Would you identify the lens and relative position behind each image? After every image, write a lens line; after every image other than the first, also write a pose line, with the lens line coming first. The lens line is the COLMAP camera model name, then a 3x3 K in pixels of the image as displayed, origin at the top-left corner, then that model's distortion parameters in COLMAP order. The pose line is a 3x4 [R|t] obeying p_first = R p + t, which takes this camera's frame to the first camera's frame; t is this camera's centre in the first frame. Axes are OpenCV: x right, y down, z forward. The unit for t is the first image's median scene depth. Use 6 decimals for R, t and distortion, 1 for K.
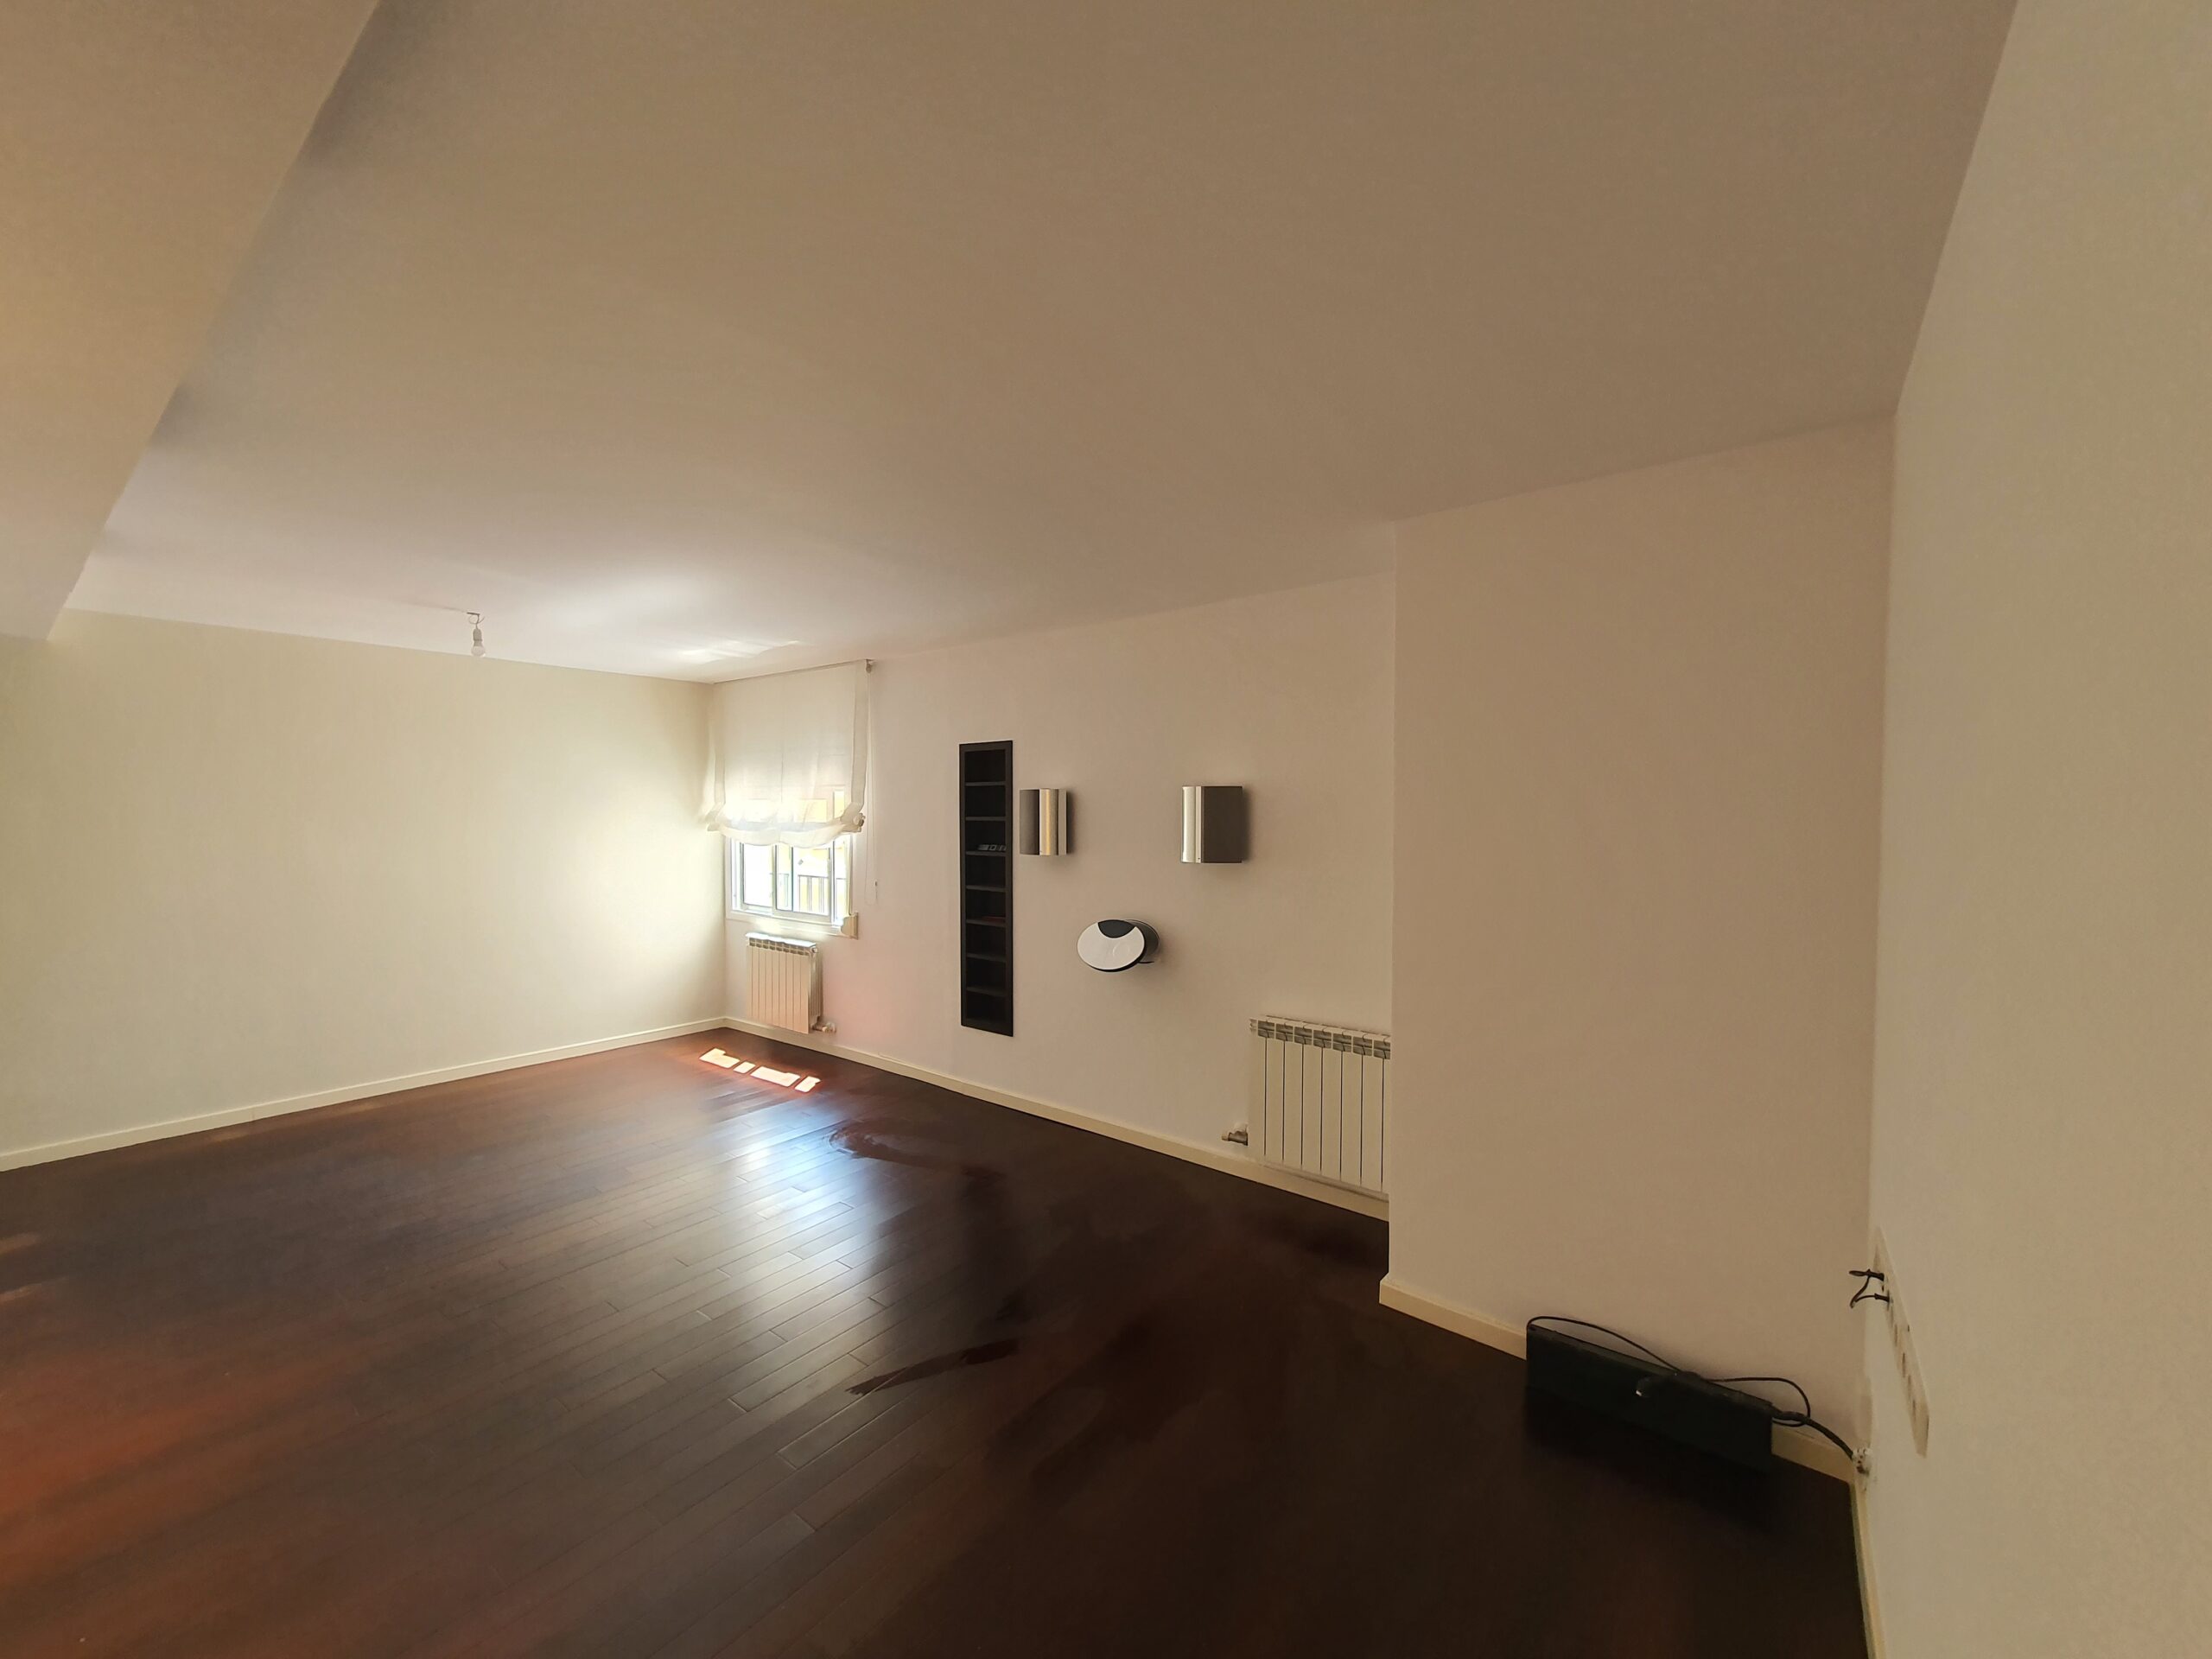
lens RADIAL K [[879.8, 0, 1093.9], [0, 879.8, 837.6], [0, 0, 1]] dist [-0.006323, 0.000639]
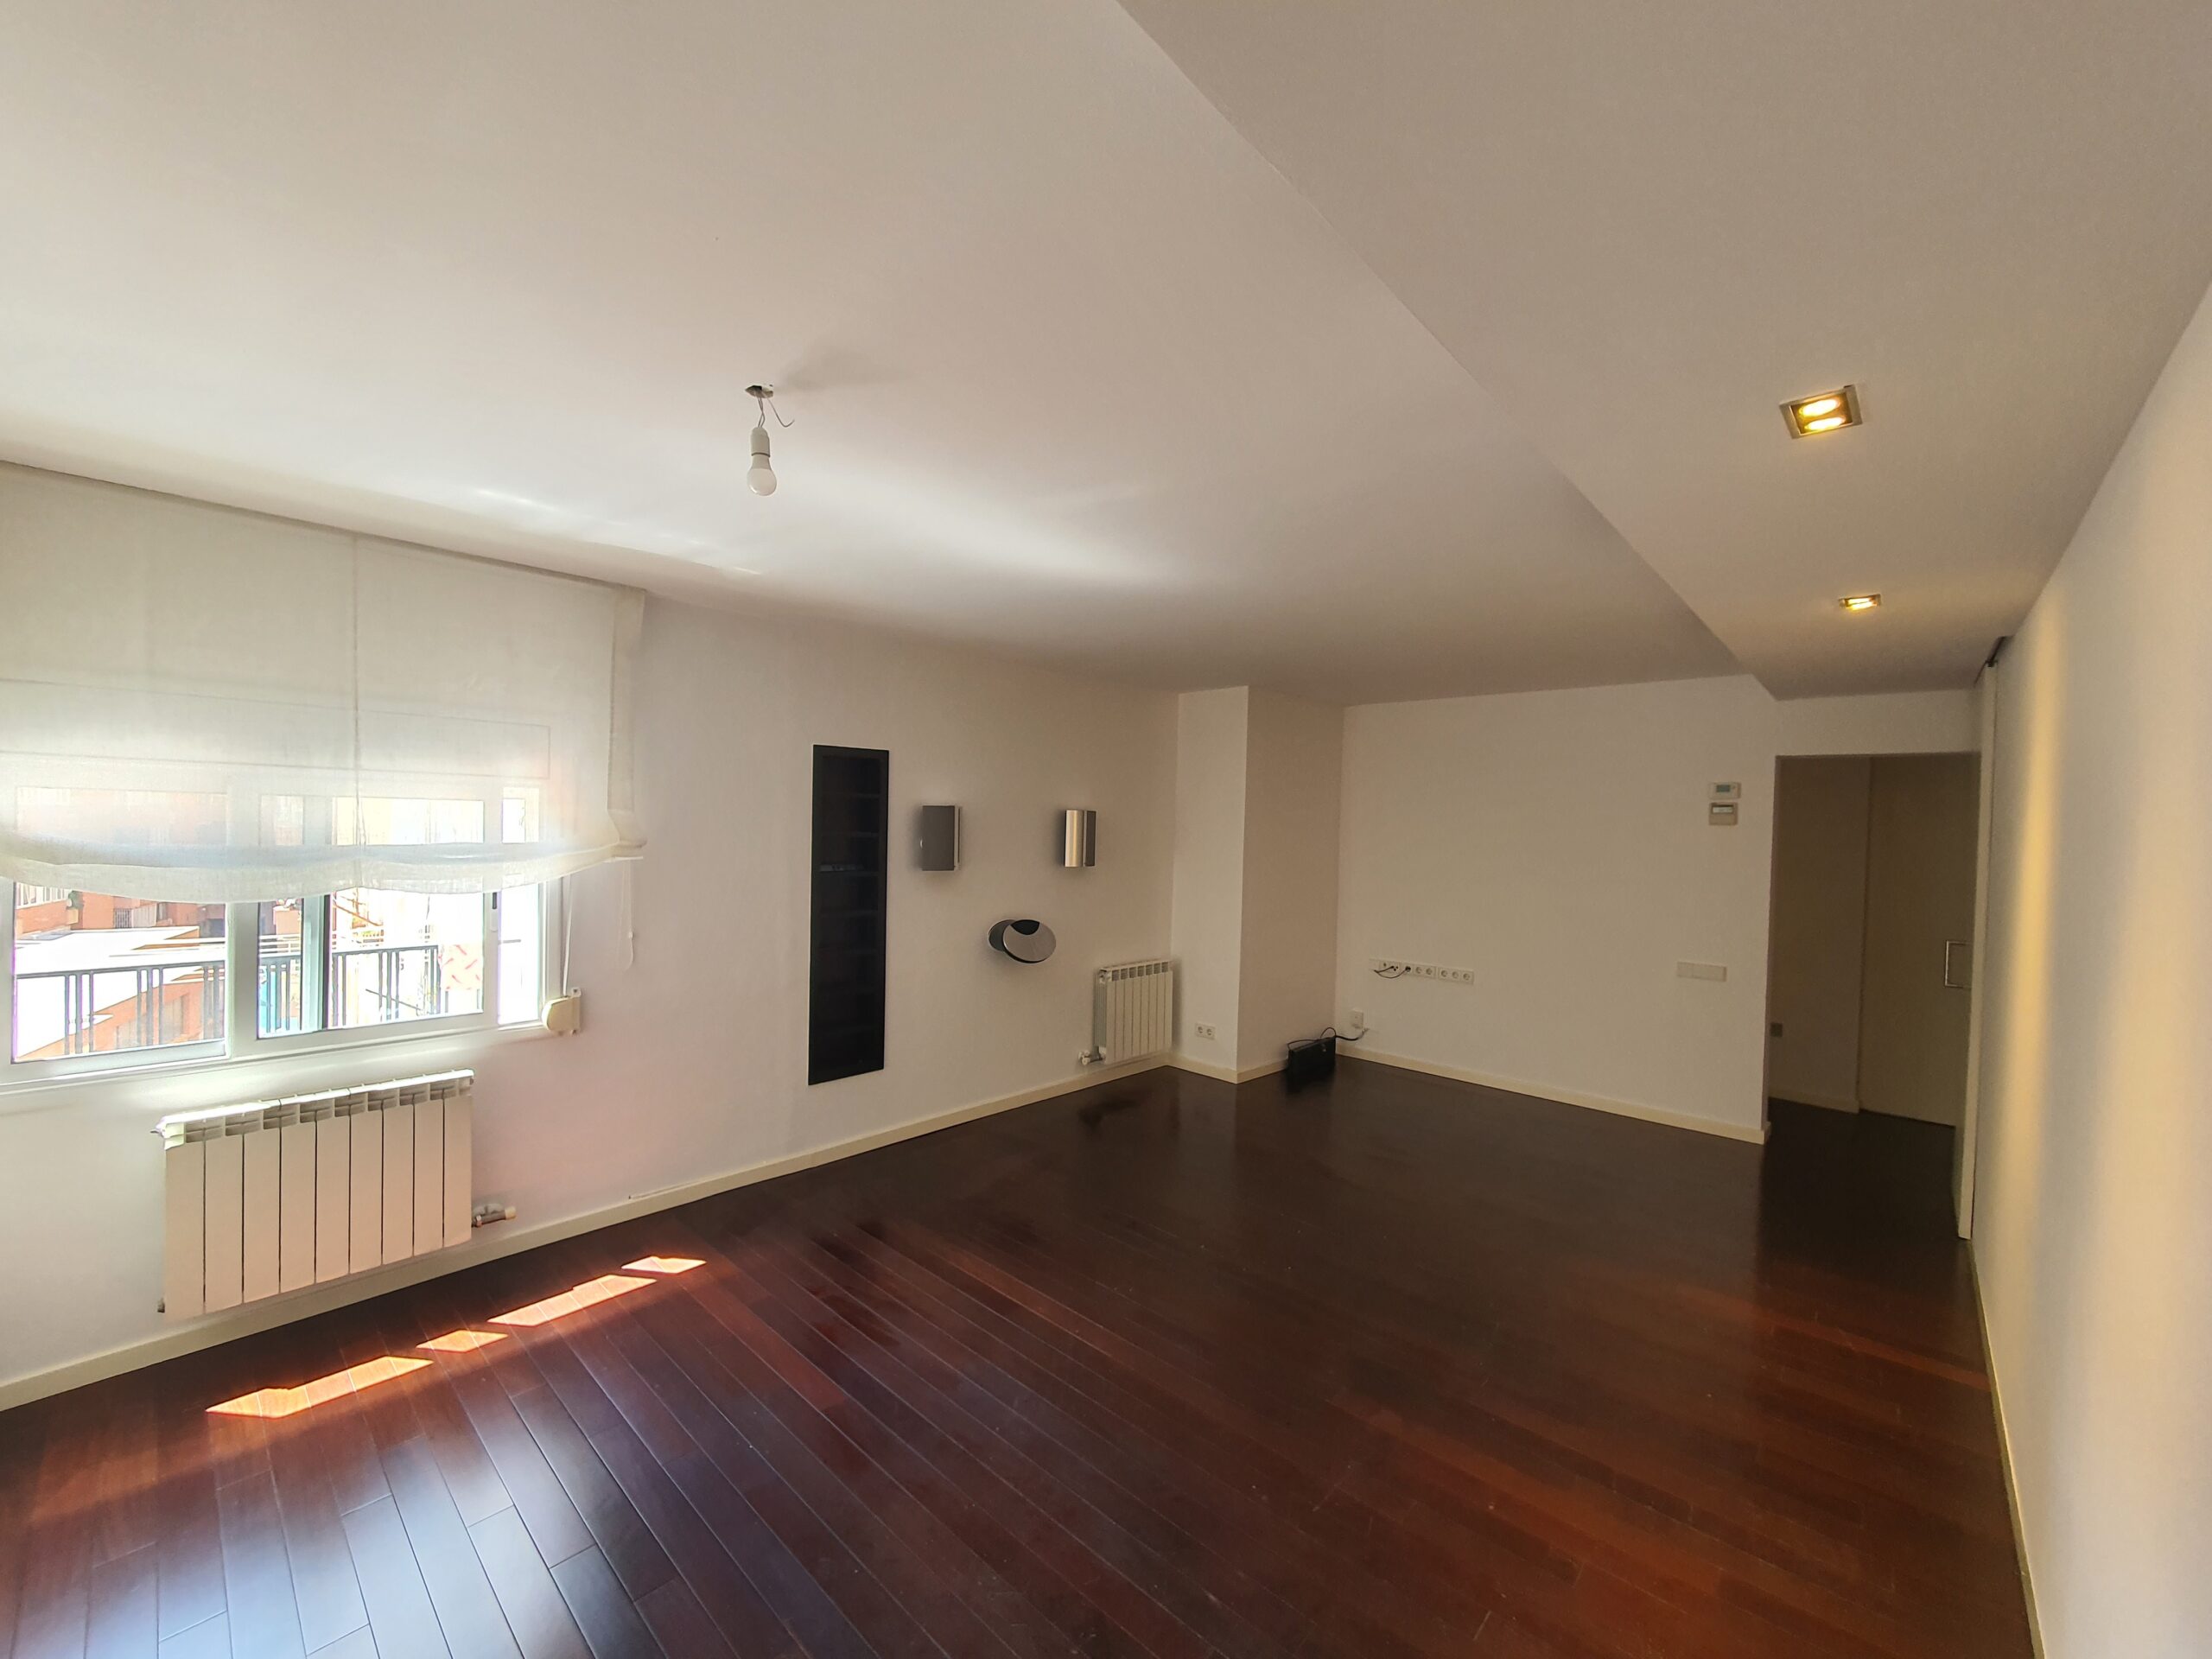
lens RADIAL K [[879.8, 0, 1093.9], [0, 879.8, 837.6], [0, 0, 1]] dist [-0.006323, 0.000639]
pose [[0.081399, -0.019828, 0.996484, -0.976104], [0.006553, 0.999791, 0.019358, -0.034262], [-0.996660, 0.004954, 0.081511, 0.688017]]
